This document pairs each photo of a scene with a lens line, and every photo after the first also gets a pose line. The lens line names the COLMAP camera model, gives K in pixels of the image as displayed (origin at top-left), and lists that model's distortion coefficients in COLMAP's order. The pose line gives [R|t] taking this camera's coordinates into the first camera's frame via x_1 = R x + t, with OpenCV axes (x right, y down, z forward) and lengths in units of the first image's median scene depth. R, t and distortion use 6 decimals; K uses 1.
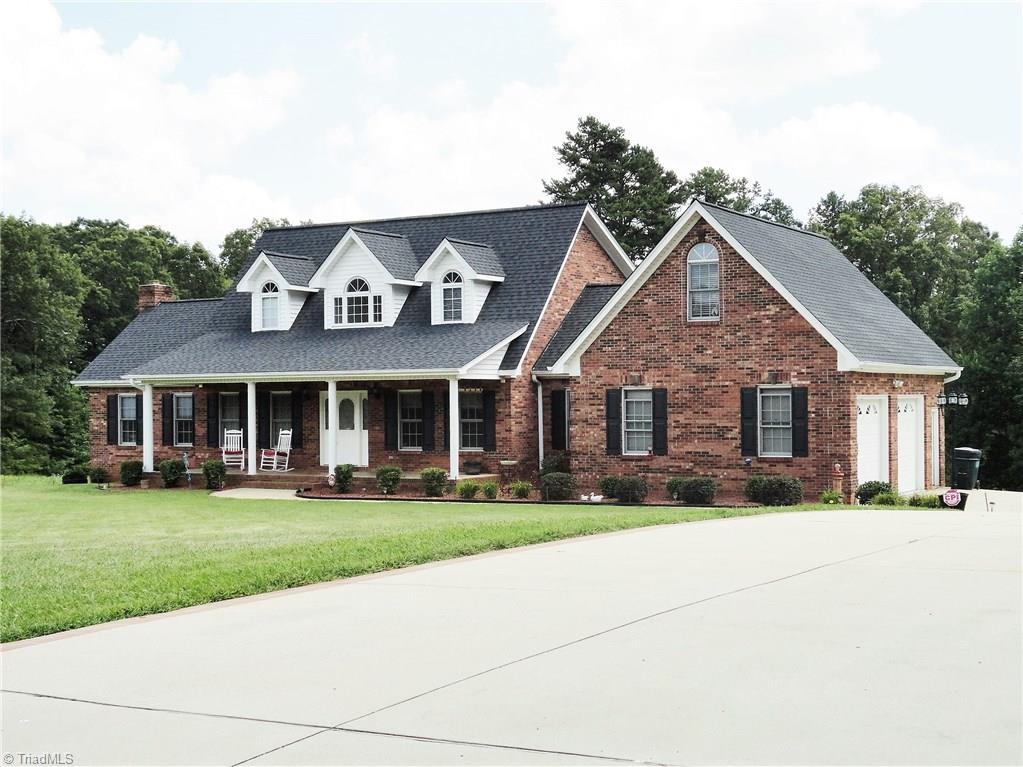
lens RADIAL K [[1477.9, 0, 511.5], [0, 1477.9, 383.5], [0, 0, 1]] dist [-0.022837, -0.041047]
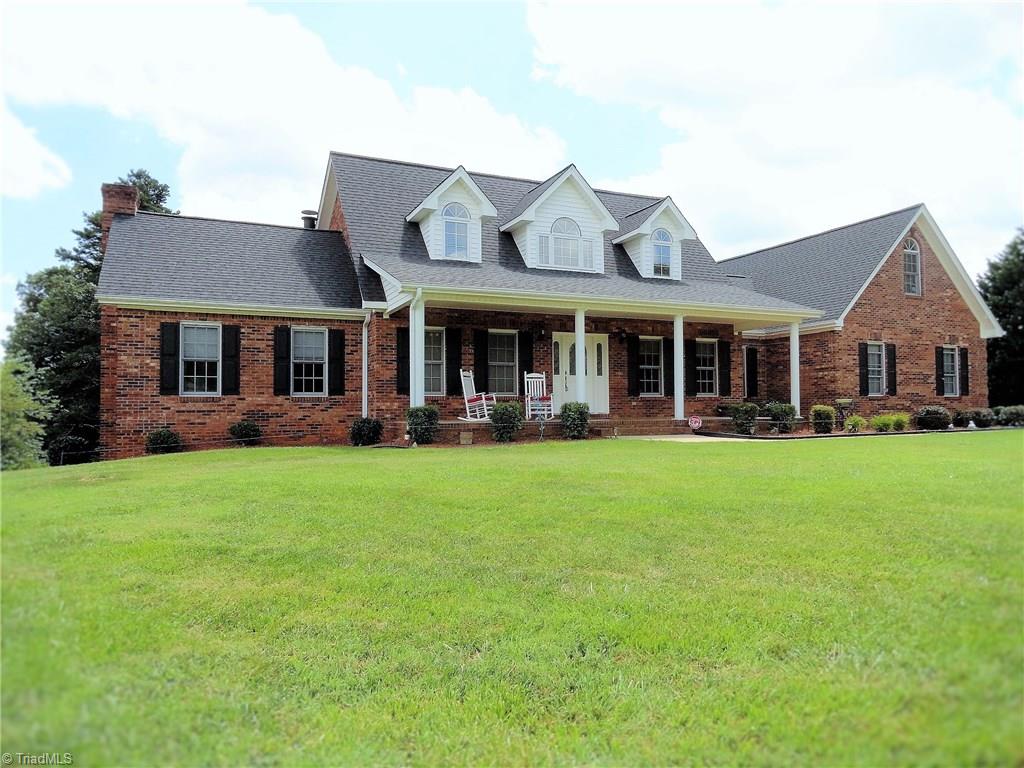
lens RADIAL K [[730.8, 0, 512.0], [0, 730.8, 384.0], [0, 0, 1]] dist [-0.007173, -0.000249]
pose [[0.575267, 0.035751, 0.817184, -0.523309], [-0.005718, 0.999196, -0.039689, 0.056220], [-0.817946, 0.018159, 0.575009, 0.778462]]
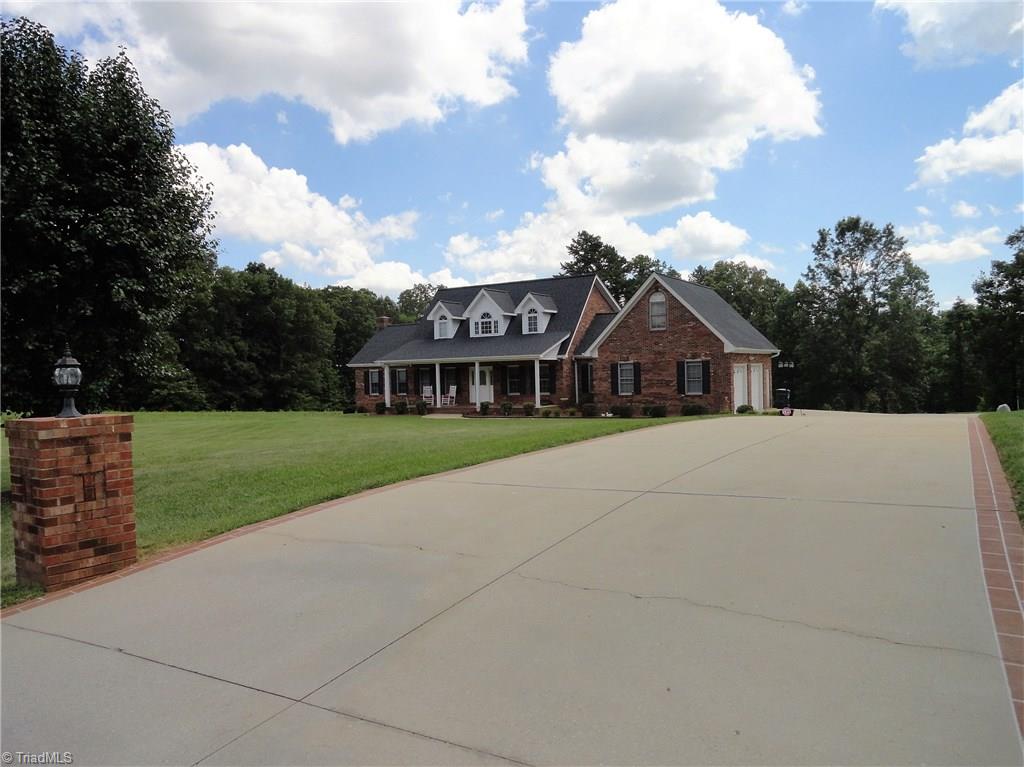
lens RADIAL K [[730.8, 0, 512.0], [0, 730.8, 383.5], [0, 0, 1]] dist [-0.007173, -0.000249]
pose [[0.999476, -0.016870, -0.027631, -0.041651], [0.017623, 0.999474, 0.027221, 0.001446], [0.027157, -0.027694, 0.999247, -0.033207]]
